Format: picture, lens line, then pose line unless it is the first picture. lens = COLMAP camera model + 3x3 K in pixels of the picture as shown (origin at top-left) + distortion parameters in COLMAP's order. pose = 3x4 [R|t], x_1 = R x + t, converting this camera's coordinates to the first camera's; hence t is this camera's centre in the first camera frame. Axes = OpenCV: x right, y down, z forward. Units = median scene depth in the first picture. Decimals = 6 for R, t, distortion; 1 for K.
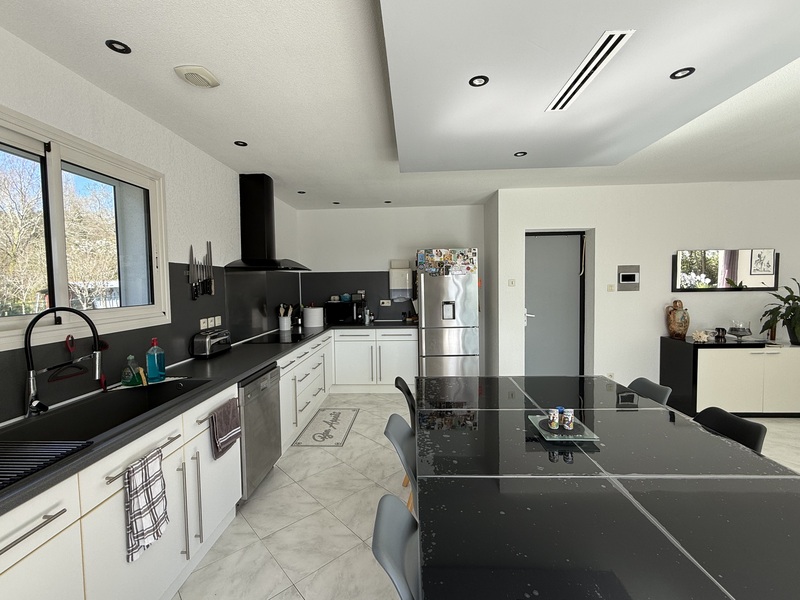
lens RADIAL K [[357.7, 0, 400.0], [0, 357.7, 300.0], [0, 0, 1]] dist [-0.001211, -0.000159]
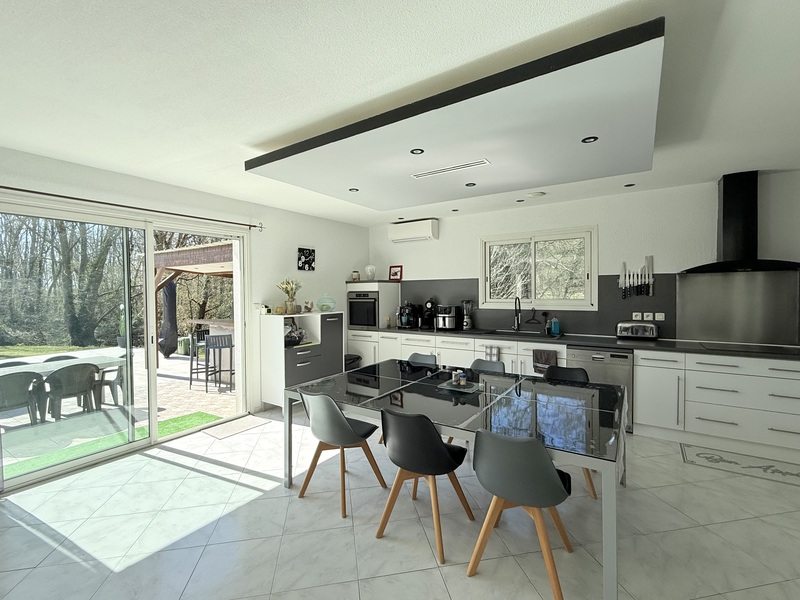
lens RADIAL K [[357.7, 0, 400.0], [0, 357.7, 300.0], [0, 0, 1]] dist [-0.001211, -0.000159]
pose [[-0.517821, 0.043483, -0.854383, 1.086935], [-0.021724, 0.997717, 0.063944, -0.063013], [0.855213, 0.051672, -0.515694, 0.891991]]
